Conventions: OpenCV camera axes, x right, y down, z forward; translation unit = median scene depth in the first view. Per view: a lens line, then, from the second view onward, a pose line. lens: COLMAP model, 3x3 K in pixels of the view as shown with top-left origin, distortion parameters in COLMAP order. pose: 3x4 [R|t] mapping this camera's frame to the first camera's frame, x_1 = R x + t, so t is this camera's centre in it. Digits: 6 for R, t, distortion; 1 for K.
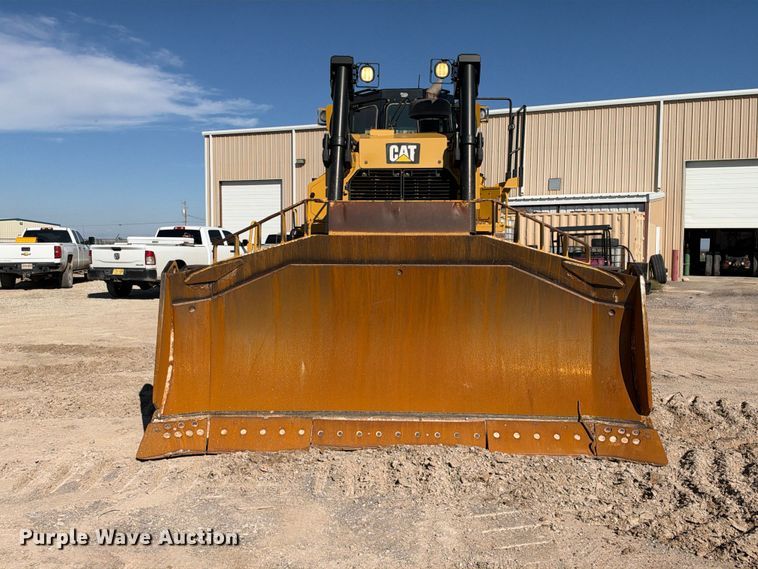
lens RADIAL K [[724.4, 0, 379.0], [0, 724.4, 284.5], [0, 0, 1]] dist [0.170397, -0.364661]
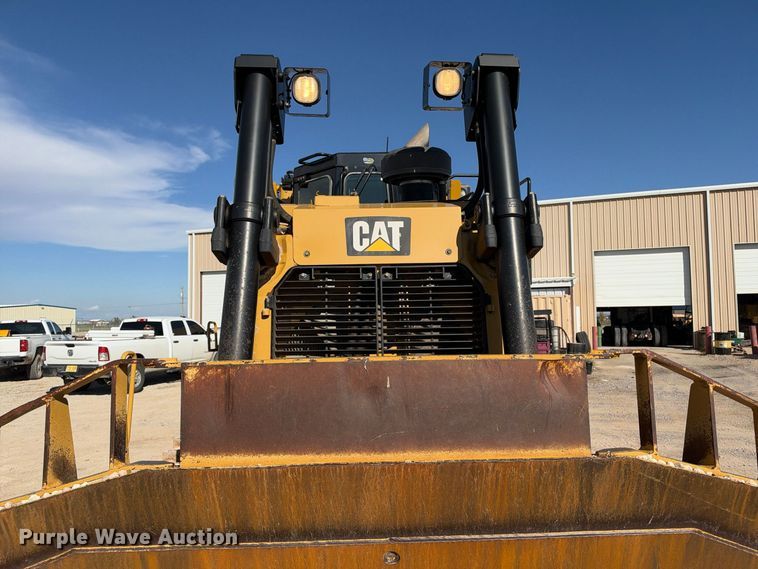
lens RADIAL K [[539.2, 0, 379.0], [0, 539.2, 284.5], [0, 0, 1]] dist [0.067683, -0.105878]
pose [[0.996945, -0.017018, 0.076234, 0.003514], [0.025226, 0.993827, -0.108038, -0.104199], [-0.073925, 0.109631, 0.991220, 0.622327]]
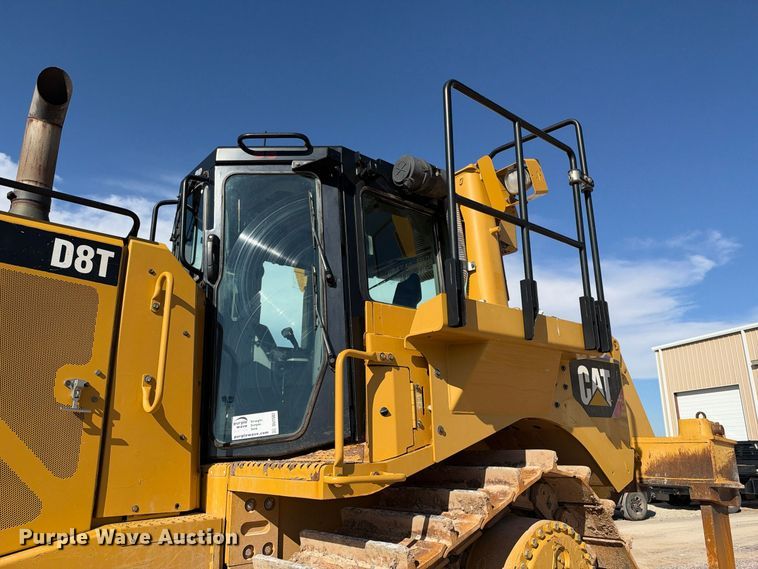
lens RADIAL K [[539.2, 0, 379.0], [0, 539.2, 284.5], [0, 0, 1]] dist [0.067683, -0.105878]
pose [[0.658156, -0.222397, -0.719285, 0.439387], [-0.041614, 0.943169, -0.329697, -0.105059], [0.751731, 0.246924, 0.611497, 1.118298]]
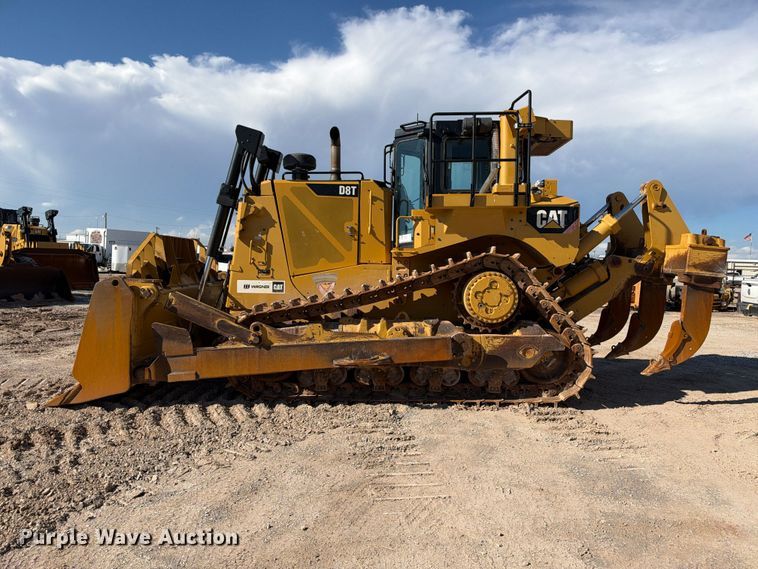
lens RADIAL K [[539.2, 0, 379.0], [0, 539.2, 284.5], [0, 0, 1]] dist [0.067683, -0.105878]
pose [[-0.031816, 0.035482, -0.998864, 1.129063], [-0.088531, 0.995342, 0.038177, -0.079693], [0.995565, 0.089645, -0.028526, 1.278203]]
